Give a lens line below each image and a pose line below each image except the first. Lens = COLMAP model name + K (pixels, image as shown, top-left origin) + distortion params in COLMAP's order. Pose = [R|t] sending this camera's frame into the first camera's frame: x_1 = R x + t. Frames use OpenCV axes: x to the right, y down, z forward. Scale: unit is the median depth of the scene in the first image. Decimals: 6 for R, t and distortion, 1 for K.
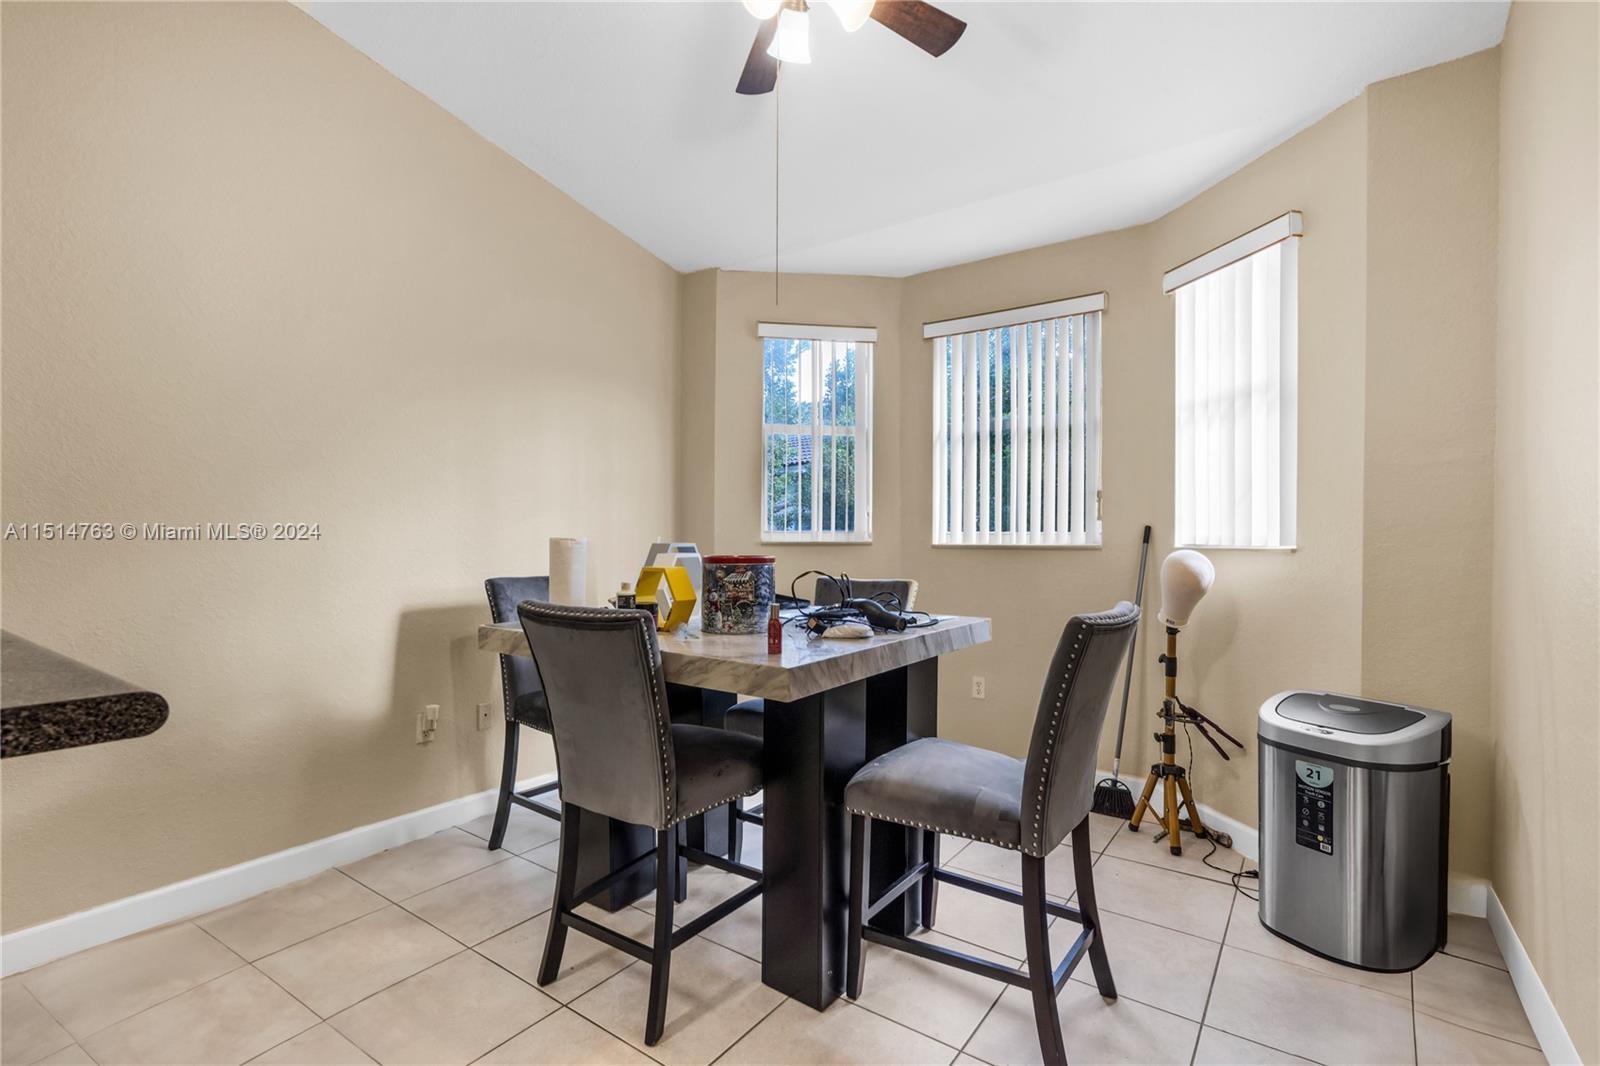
lens RADIAL K [[737.5, 0, 800.0], [0, 737.5, 533.0], [0, 0, 1]] dist [-0.008424, -0.000385]
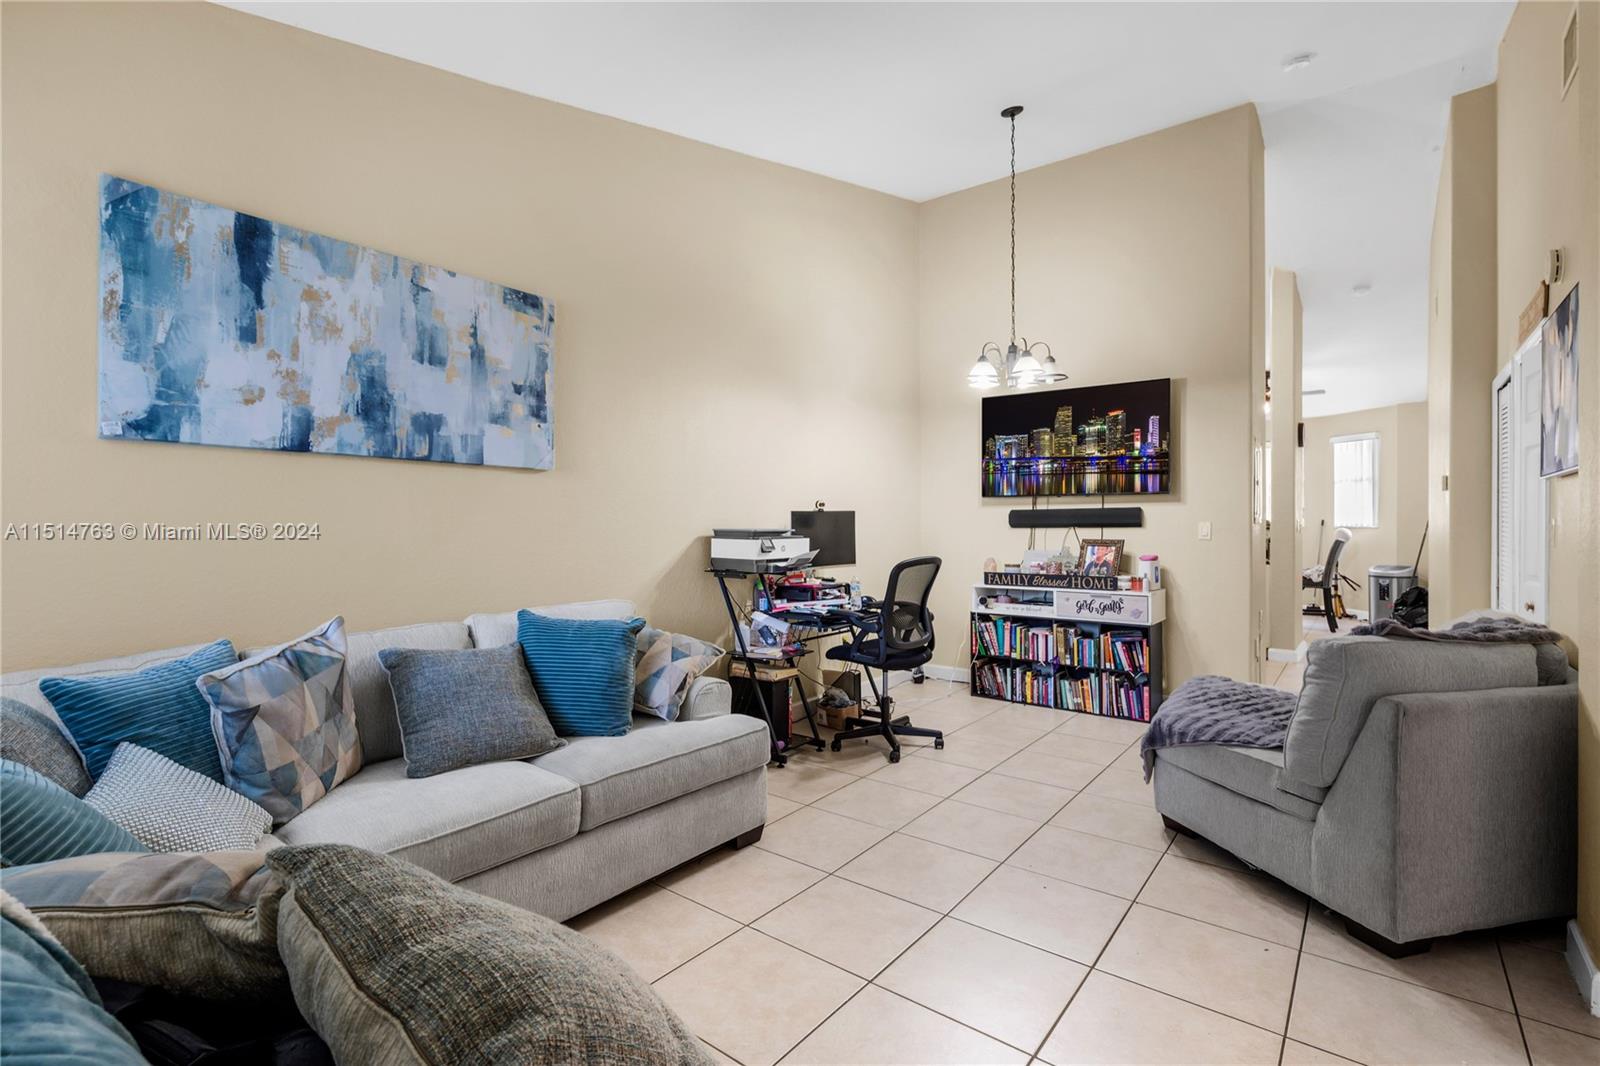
lens RADIAL K [[739.5, 0, 798.0], [0, 739.5, 509.0], [0, 0, 1]] dist [-0.000818, -0.000046]
pose [[0.999060, 0.002480, -0.043281, -1.854734], [-0.003151, 0.999876, -0.015426, -0.001170], [0.043238, 0.015548, 0.998944, -2.537290]]
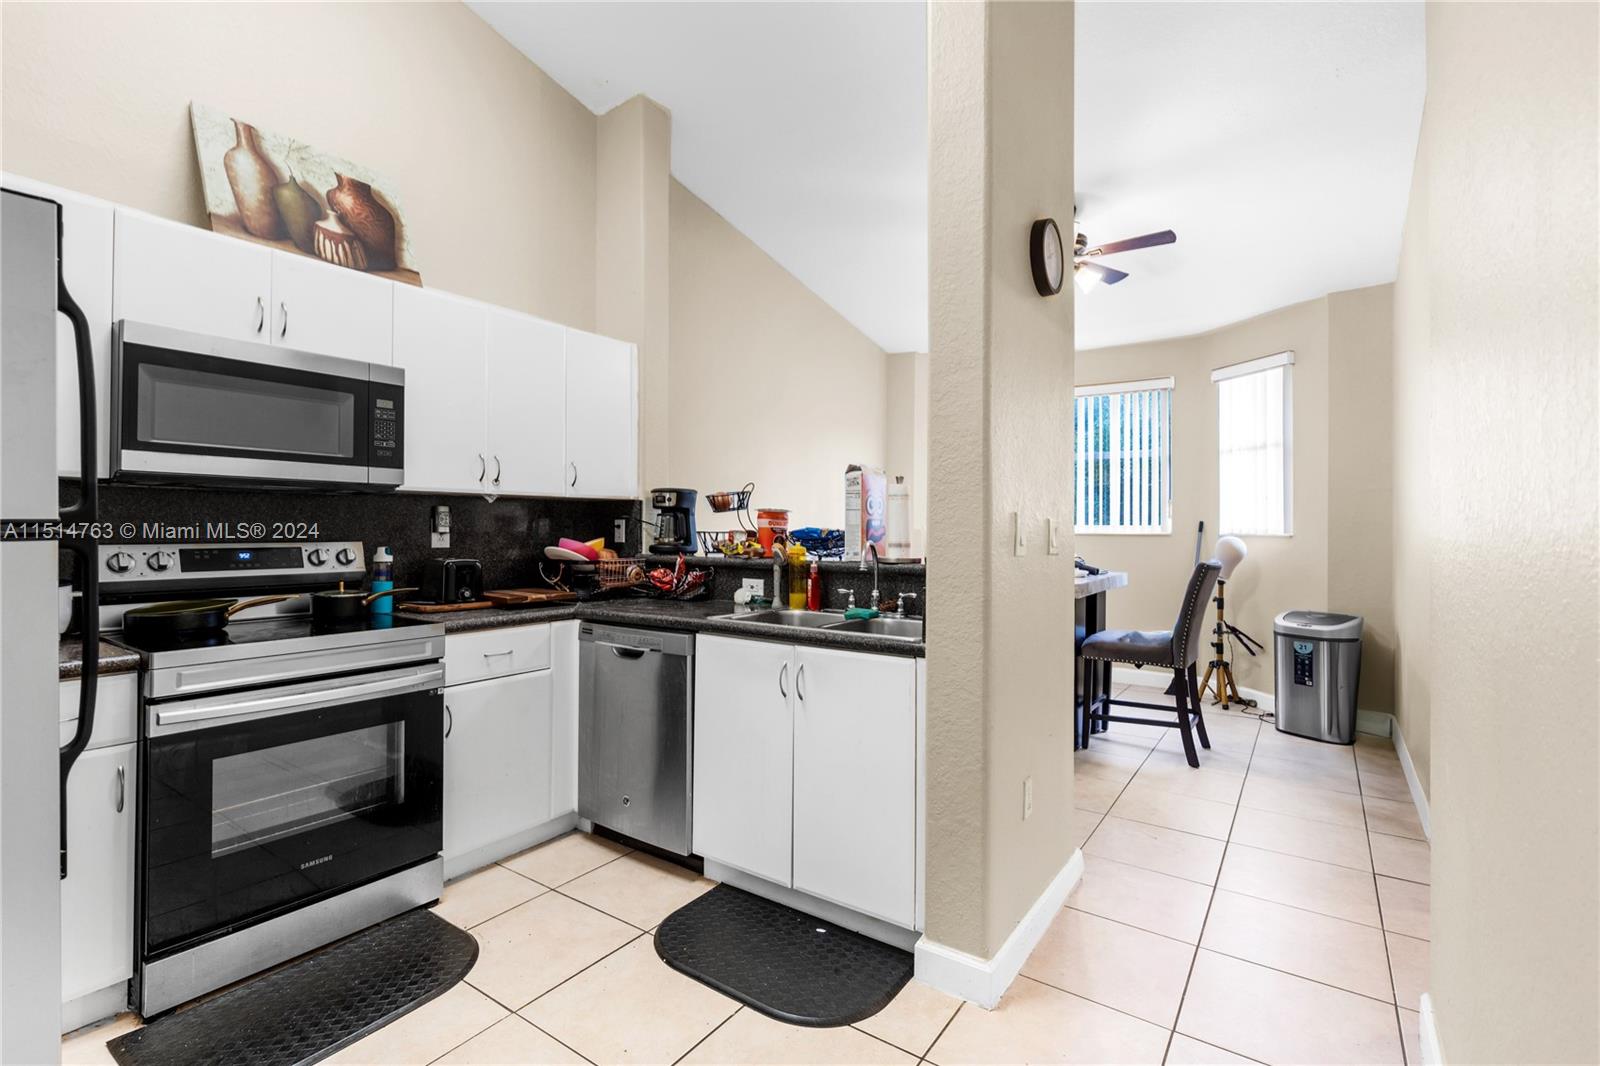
lens RADIAL K [[739.5, 0, 798.0], [0, 739.5, 509.0], [0, 0, 1]] dist [-0.000818, -0.000046]
pose [[0.999949, 0.004032, 0.009217, -0.543196], [-0.003866, 0.999830, -0.018041, -0.005298], [-0.009288, 0.018004, 0.999795, -0.786902]]
